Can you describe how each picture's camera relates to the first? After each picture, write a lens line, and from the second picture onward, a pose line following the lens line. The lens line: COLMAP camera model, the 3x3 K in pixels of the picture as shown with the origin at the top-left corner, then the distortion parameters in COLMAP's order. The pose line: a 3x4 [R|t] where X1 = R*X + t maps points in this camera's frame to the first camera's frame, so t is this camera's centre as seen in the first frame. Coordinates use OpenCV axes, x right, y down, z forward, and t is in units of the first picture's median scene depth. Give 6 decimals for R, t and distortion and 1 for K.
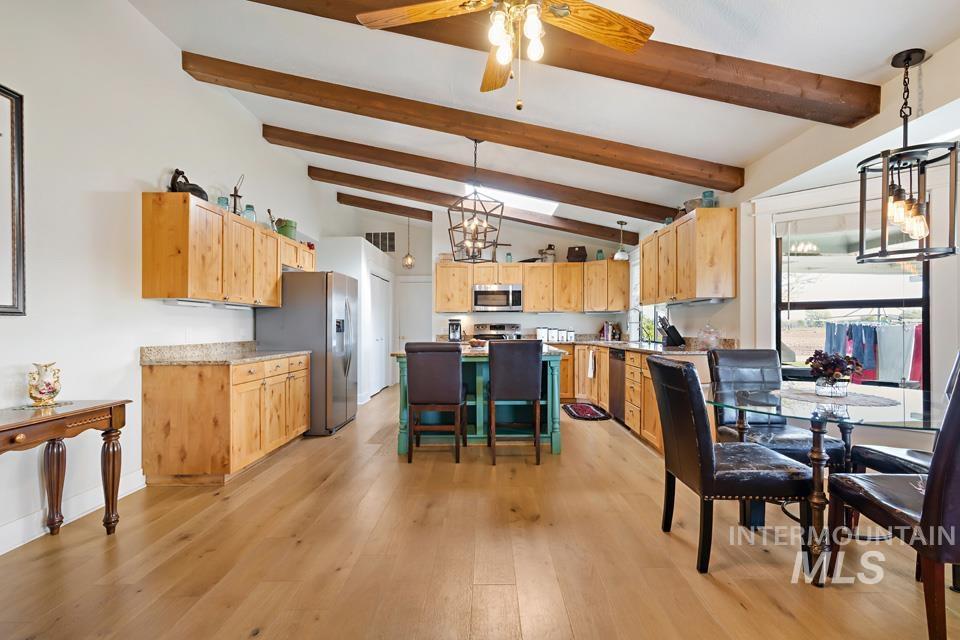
lens RADIAL K [[434.2, 0, 497.3], [0, 434.2, 327.2], [0, 0, 1]] dist [-0.016875, 0.009246]
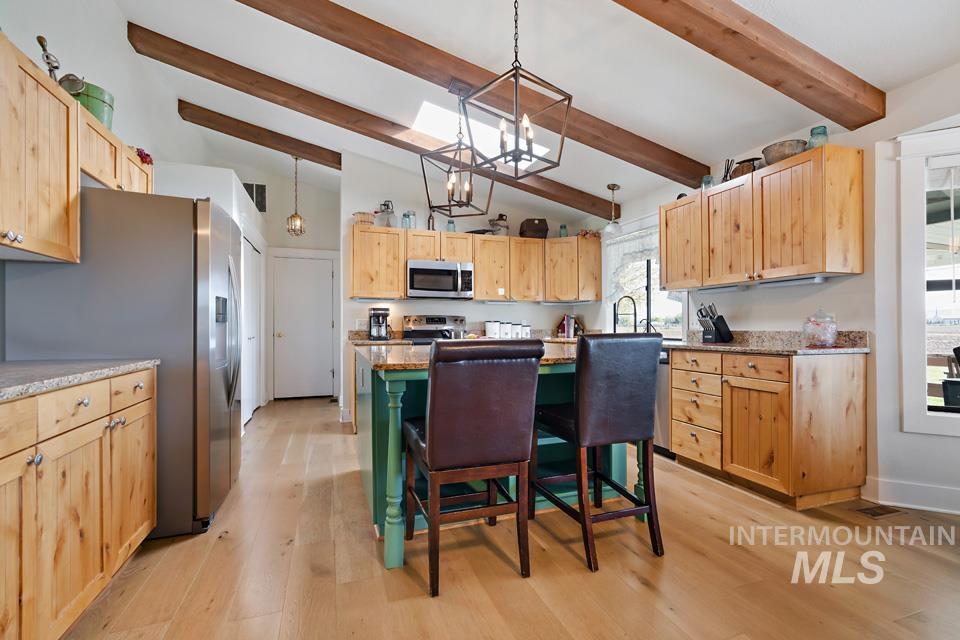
lens RADIAL K [[434.2, 0, 478.0], [0, 434.2, 330.5], [0, 0, 1]] dist [-0.016875, 0.009246]
pose [[0.949540, -0.000296, 0.313646, -0.213378], [-0.001431, 0.999985, 0.005276, 0.016851], [-0.313642, -0.005459, 0.949525, 0.384613]]
